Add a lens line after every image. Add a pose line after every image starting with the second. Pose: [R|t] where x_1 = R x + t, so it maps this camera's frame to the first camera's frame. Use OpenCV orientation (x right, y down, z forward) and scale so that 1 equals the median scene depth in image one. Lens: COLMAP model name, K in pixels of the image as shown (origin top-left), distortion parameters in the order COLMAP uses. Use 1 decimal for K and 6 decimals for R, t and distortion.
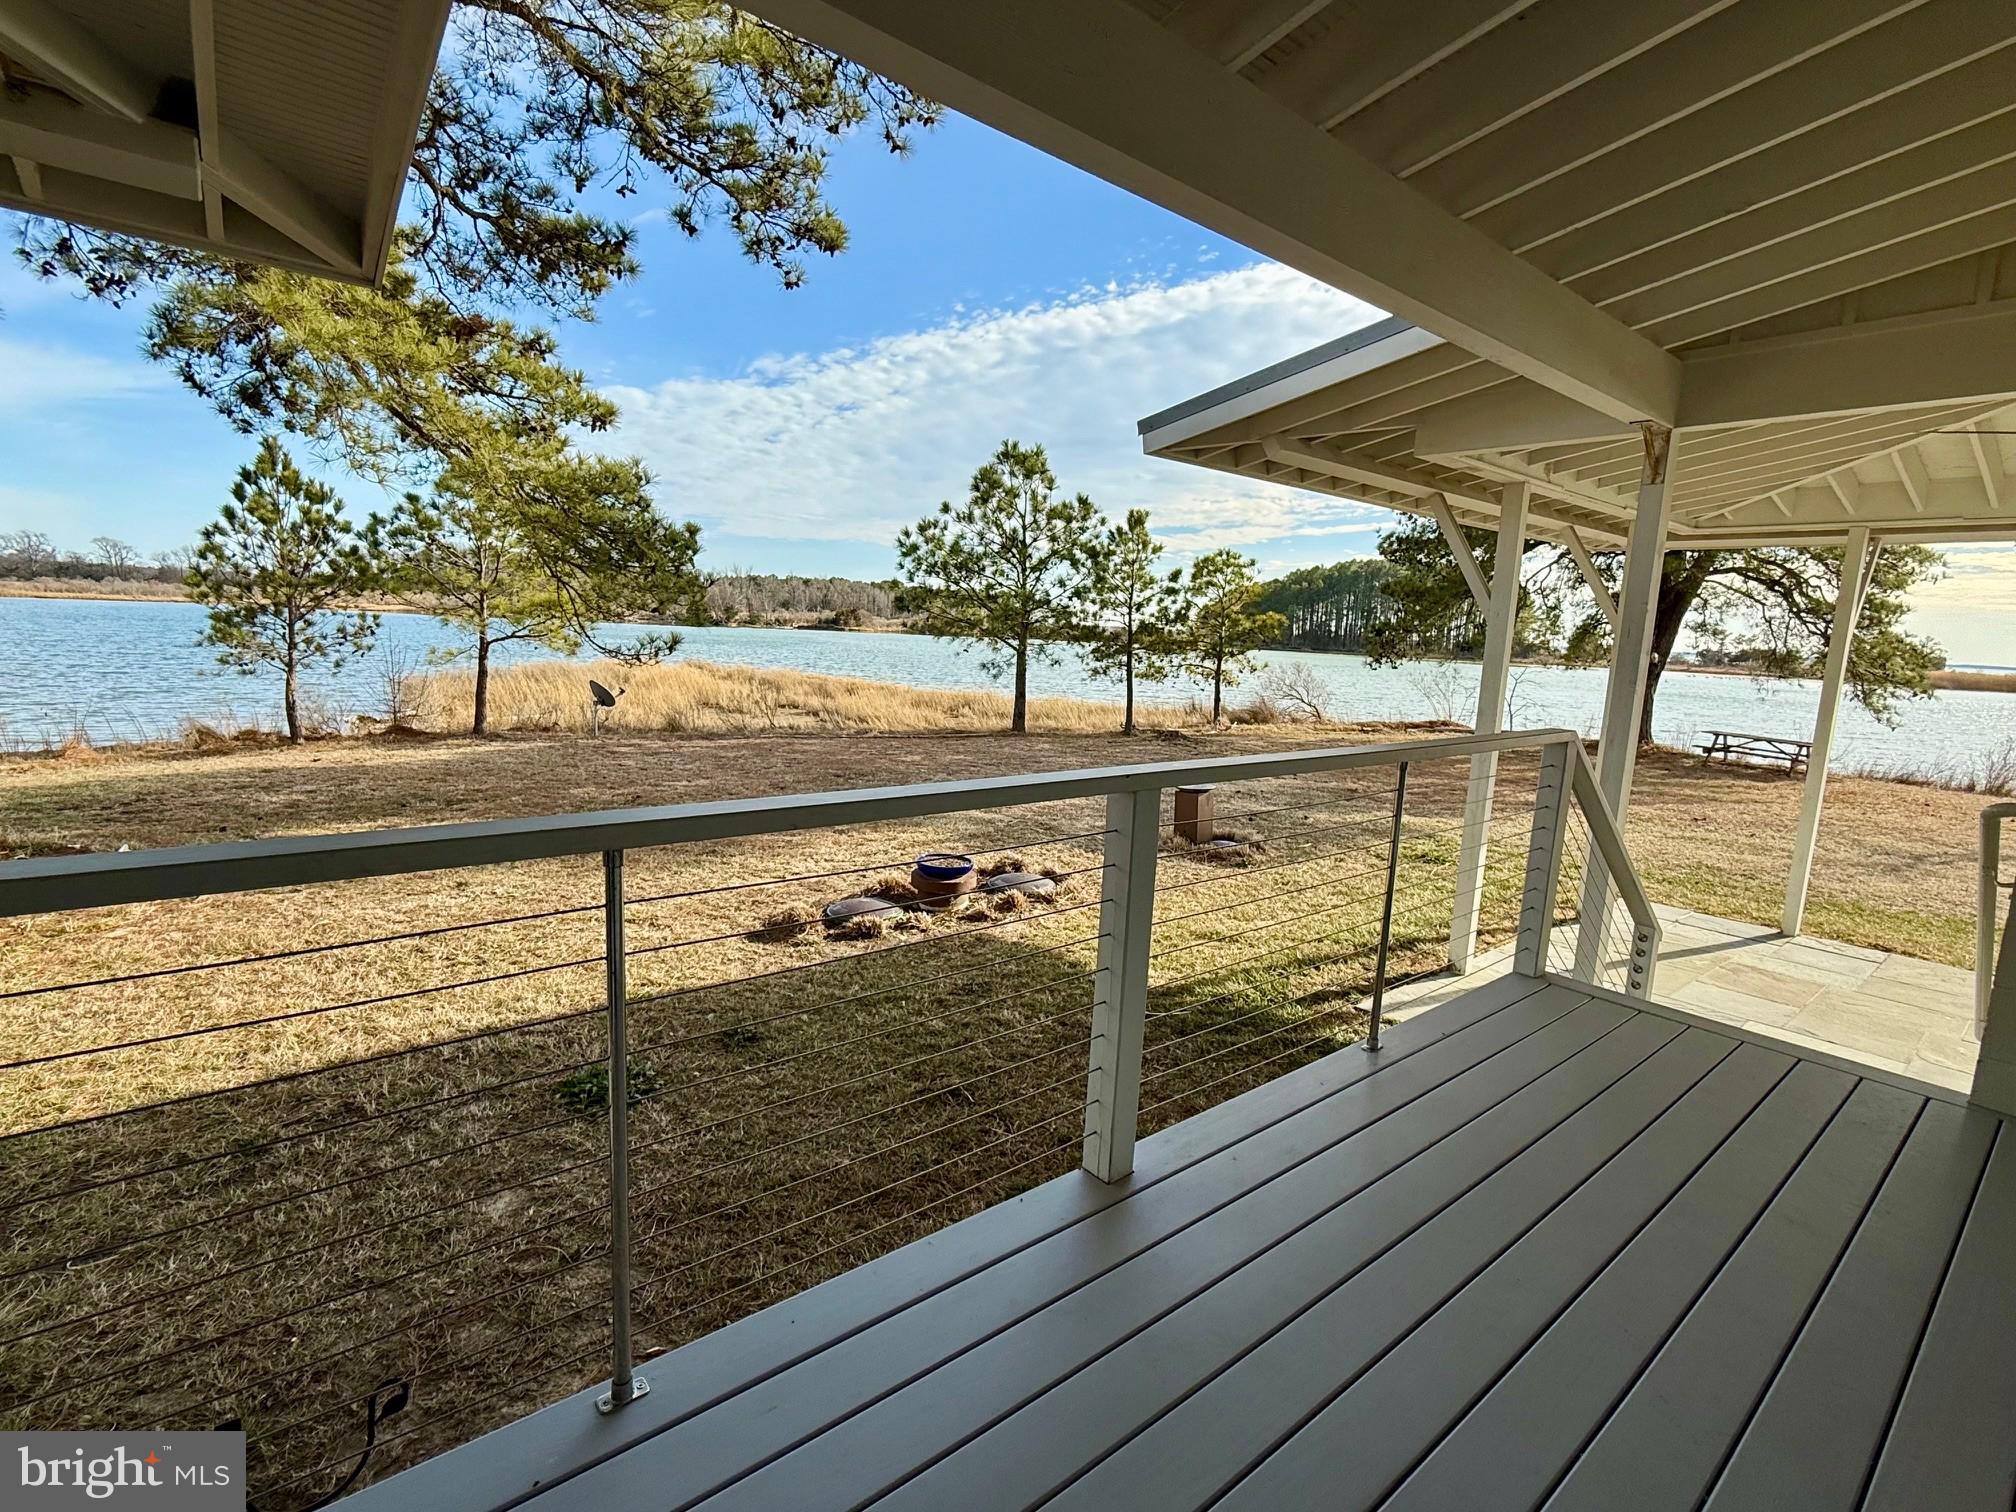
lens RADIAL K [[943.1, 0, 1008.0], [0, 943.1, 756.0], [0, 0, 1]] dist [0.002028, 0.000247]
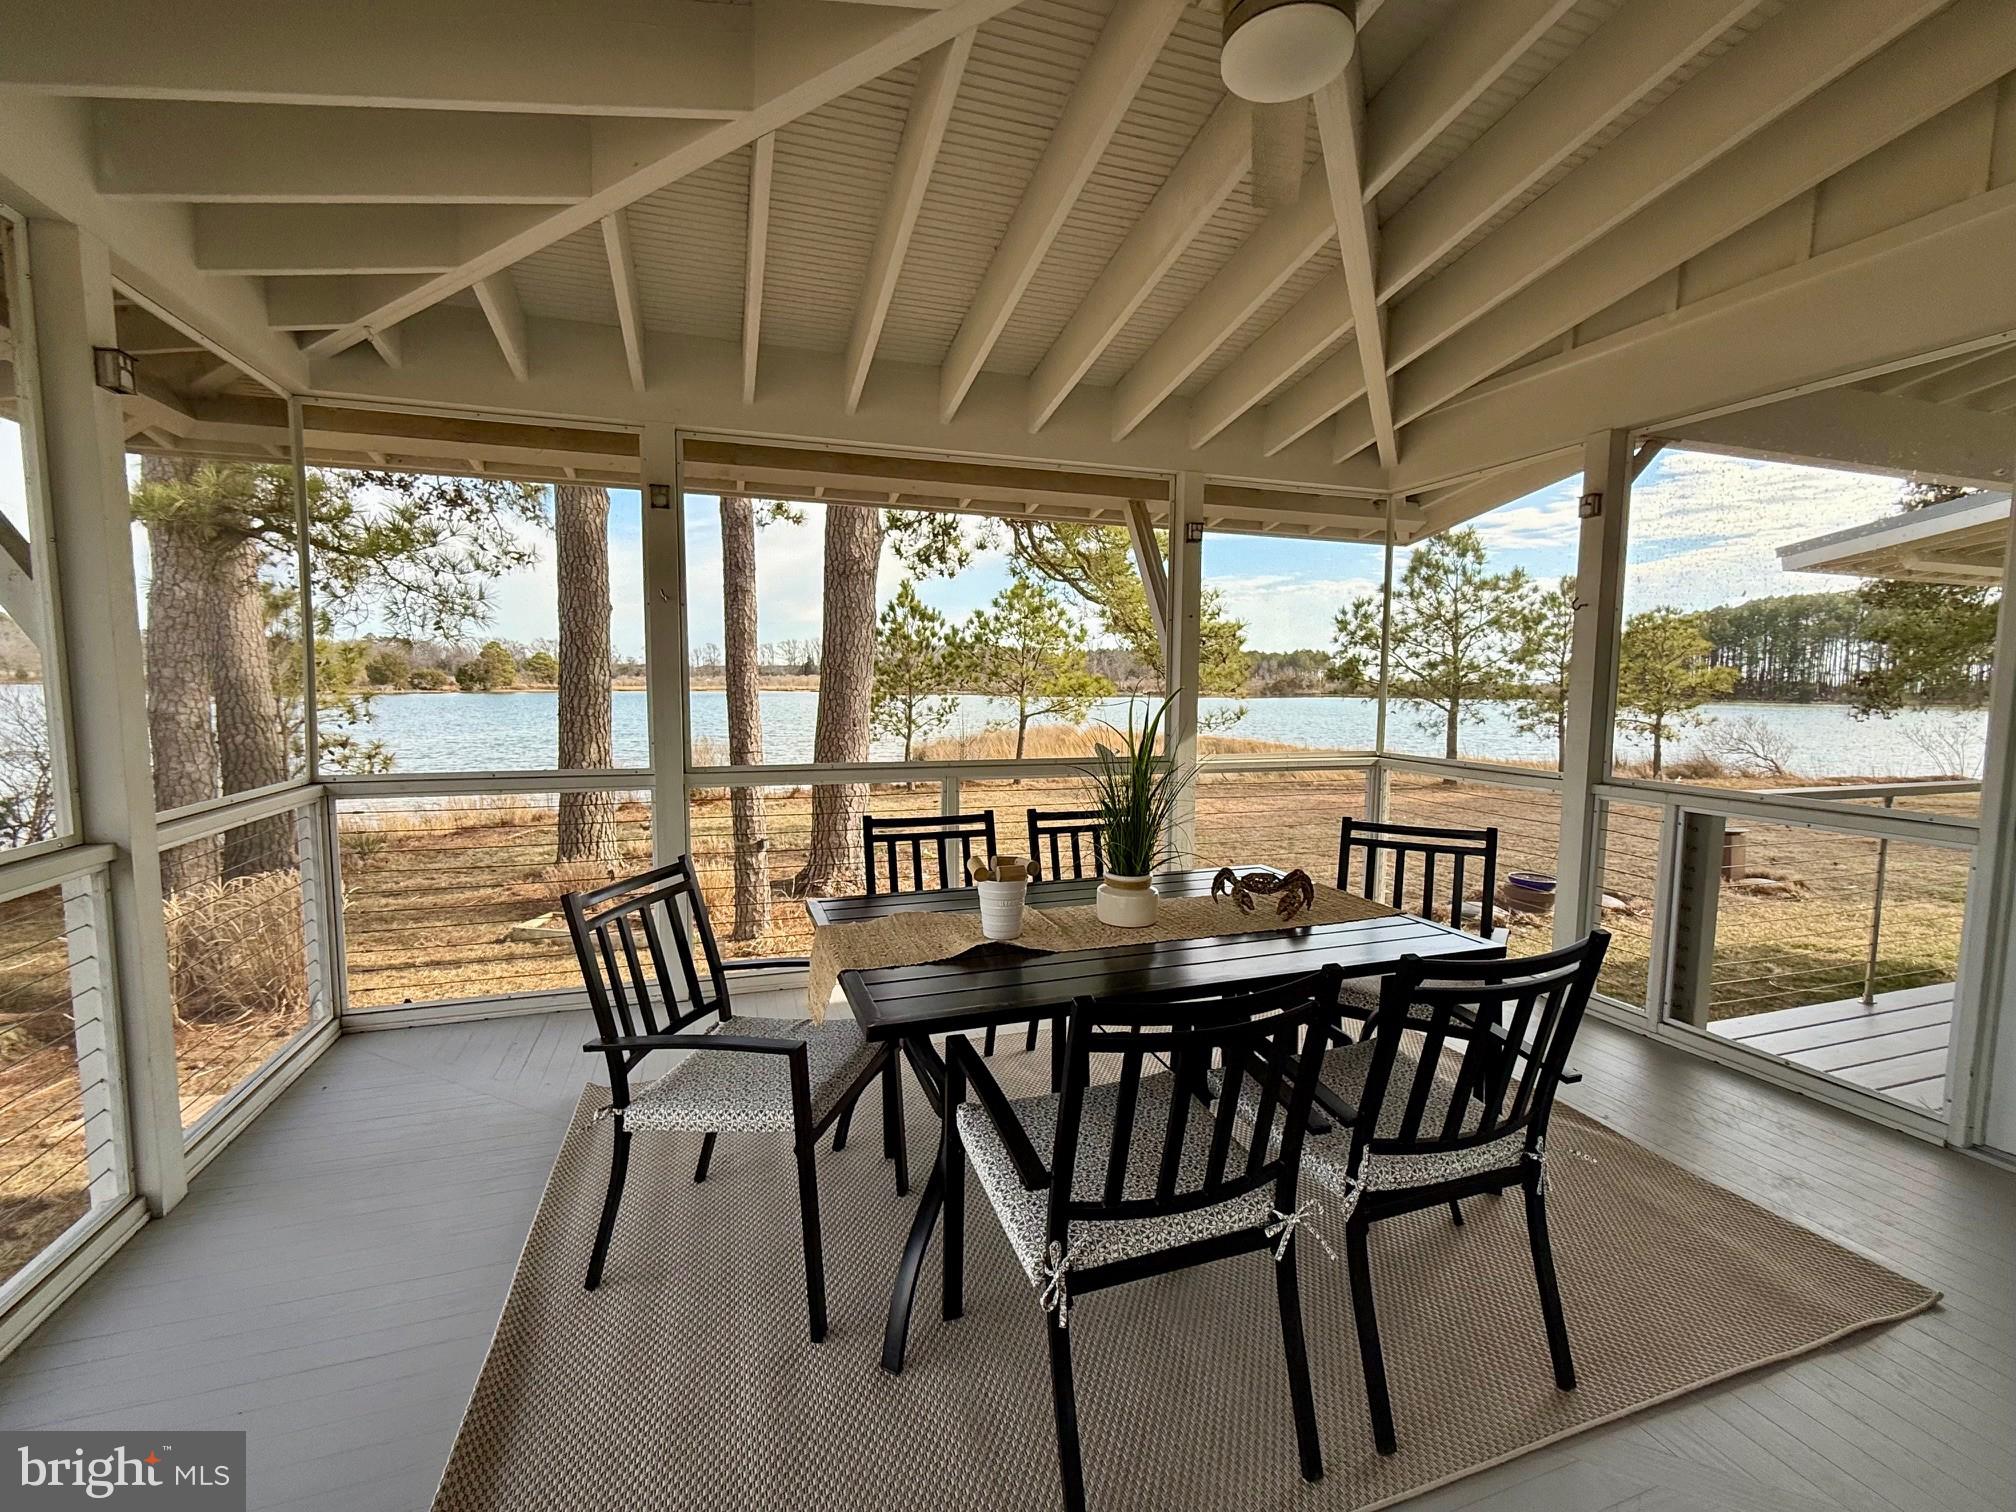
lens RADIAL K [[883.2, 0, 1008.0], [0, 883.2, 756.0], [0, 0, 1]] dist [-0.001588, -0.000133]
pose [[0.935847, -0.008787, -0.352298, -0.105818], [-0.013463, 0.998068, -0.060658, 0.009229], [0.352151, 0.061510, 0.933920, -0.132116]]
